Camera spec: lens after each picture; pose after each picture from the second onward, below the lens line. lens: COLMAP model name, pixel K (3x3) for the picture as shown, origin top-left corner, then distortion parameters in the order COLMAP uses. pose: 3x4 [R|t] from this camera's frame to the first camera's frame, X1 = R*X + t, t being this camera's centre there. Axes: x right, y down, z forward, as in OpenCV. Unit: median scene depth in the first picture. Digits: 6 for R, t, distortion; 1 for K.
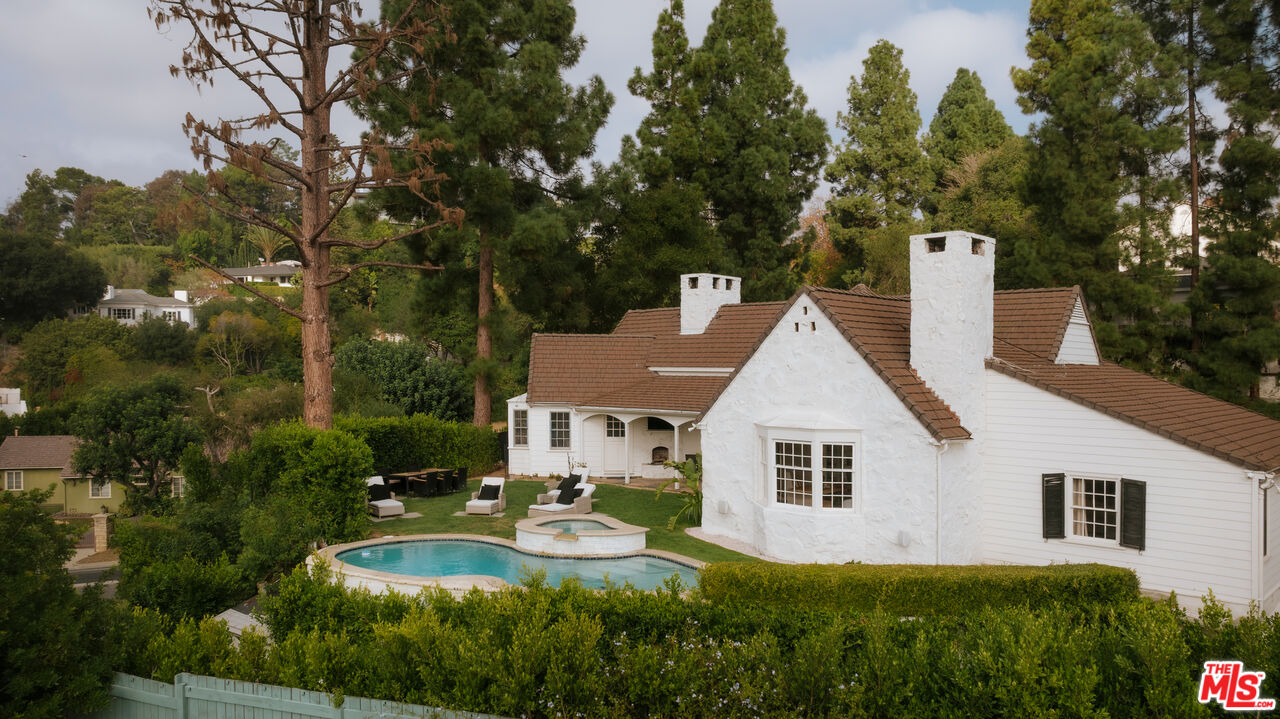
lens RADIAL K [[996.4, 0, 641.4], [0, 996.4, 365.7], [0, 0, 1]] dist [-0.004366, -0.008332]
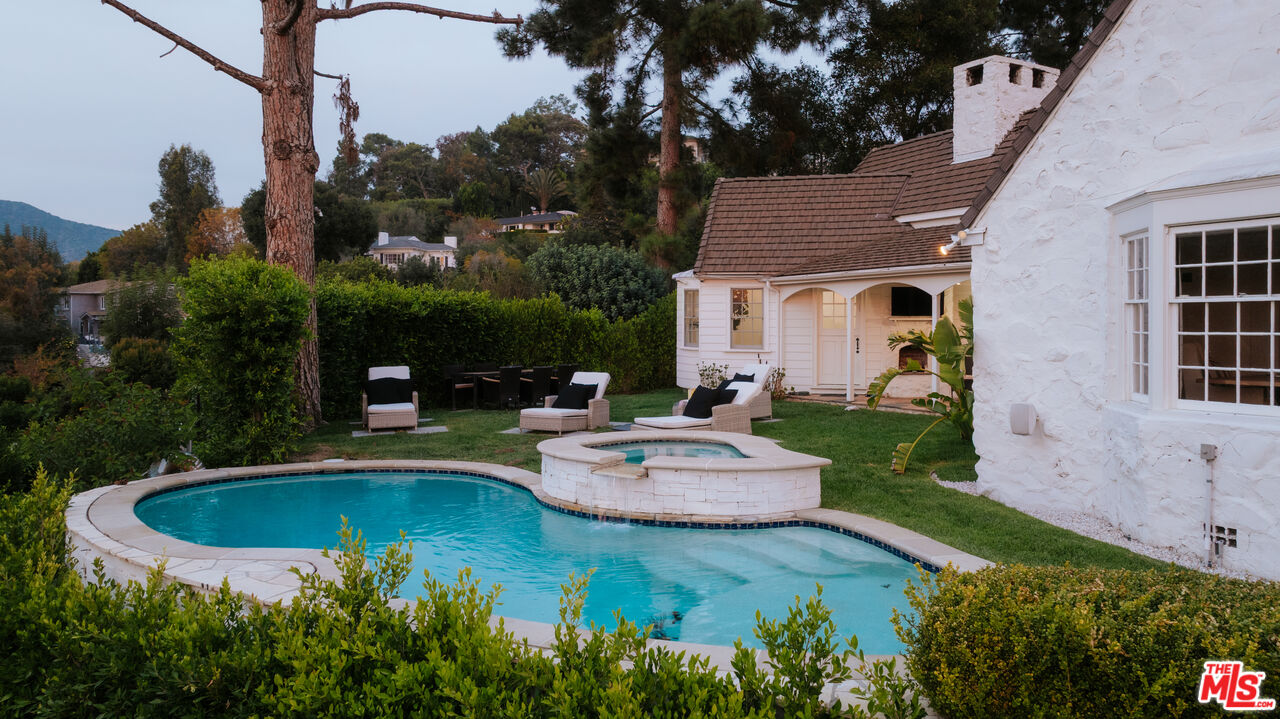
lens RADIAL K [[996.4, 0, 644.0], [0, 996.4, 350.7], [0, 0, 1]] dist [-0.004366, -0.008332]
pose [[0.959437, 0.007460, -0.281824, 0.031815], [-0.001255, 0.999753, 0.022192, 0.070200], [0.281920, -0.020939, 0.959209, 0.375166]]
